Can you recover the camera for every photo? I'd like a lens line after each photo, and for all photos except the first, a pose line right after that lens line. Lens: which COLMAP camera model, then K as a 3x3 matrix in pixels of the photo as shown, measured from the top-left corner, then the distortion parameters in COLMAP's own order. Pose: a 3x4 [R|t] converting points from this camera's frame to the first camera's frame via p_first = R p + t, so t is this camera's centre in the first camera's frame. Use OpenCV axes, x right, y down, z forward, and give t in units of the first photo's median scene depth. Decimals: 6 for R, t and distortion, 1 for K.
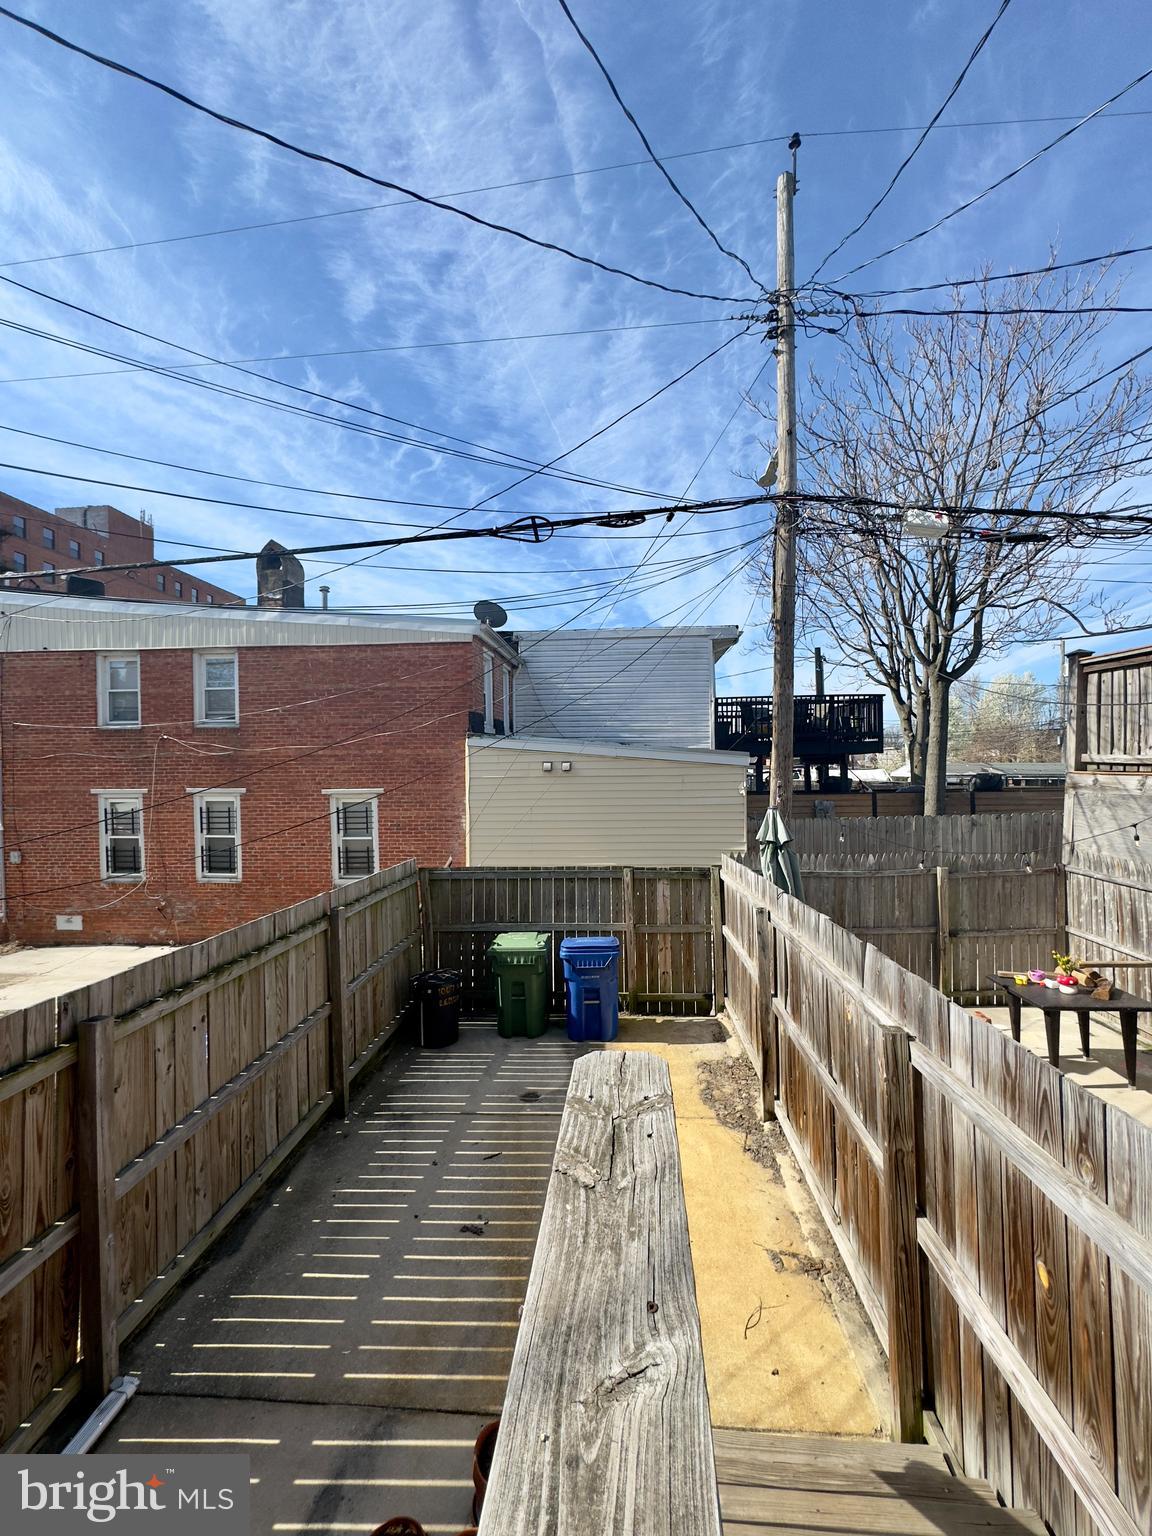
lens RADIAL K [[610.0, 0, 573.8], [0, 610.0, 769.0], [0, 0, 1]] dist [0.004578, -0.000057]
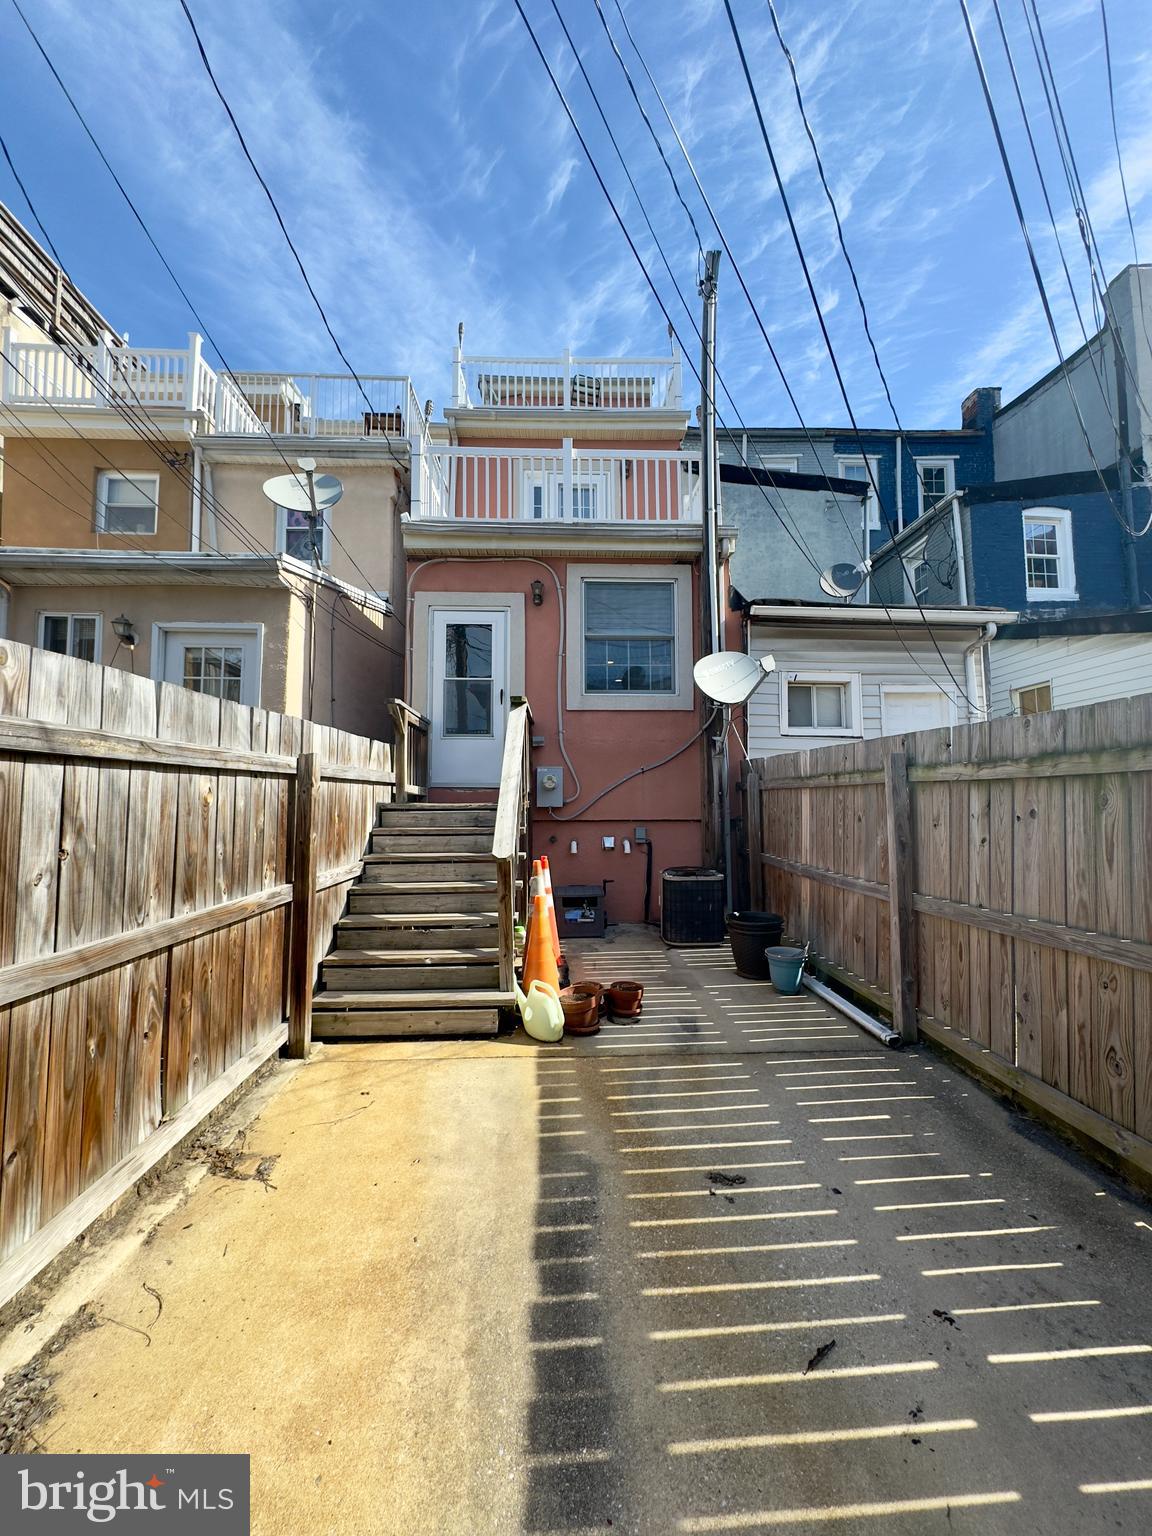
lens RADIAL K [[610.0, 0, 576.2], [0, 610.0, 770.7], [0, 0, 1]] dist [0.004578, -0.000057]
pose [[-0.992137, 0.012756, -0.124503, 0.055249], [0.020639, 0.997848, -0.062236, 0.355023], [0.123442, -0.064316, -0.990265, 1.542254]]
